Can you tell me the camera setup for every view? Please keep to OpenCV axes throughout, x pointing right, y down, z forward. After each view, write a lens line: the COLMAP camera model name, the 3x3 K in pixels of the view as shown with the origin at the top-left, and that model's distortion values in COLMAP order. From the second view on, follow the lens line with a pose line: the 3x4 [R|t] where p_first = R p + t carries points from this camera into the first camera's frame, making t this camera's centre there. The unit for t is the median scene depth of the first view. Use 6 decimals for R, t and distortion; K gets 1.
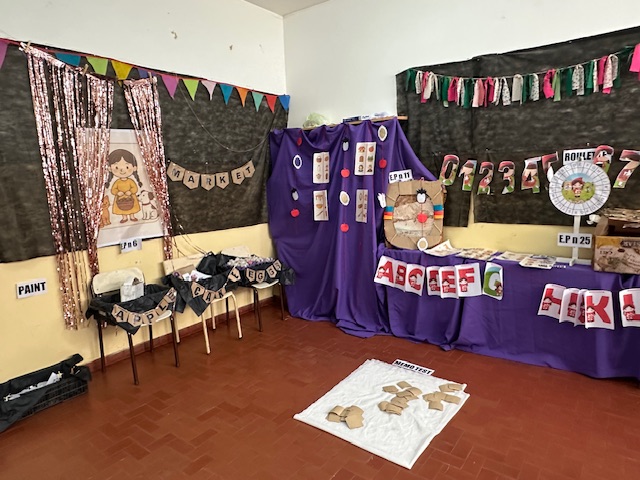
lens RADIAL K [[407.5, 0, 321.4], [0, 407.5, 240.7], [0, 0, 1]] dist [-0.002245, -0.002424]
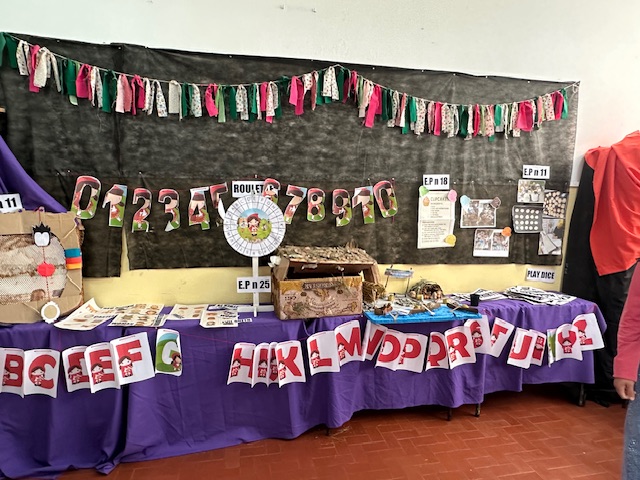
lens RADIAL K [[407.5, 0, 318.6], [0, 407.5, 244.5], [0, 0, 1]] dist [-0.002245, -0.002424]
pose [[0.659802, -0.053615, 0.749524, 0.060505], [0.083297, 0.996523, -0.002042, -0.067780], [-0.746808, 0.063781, 0.661974, 0.291744]]
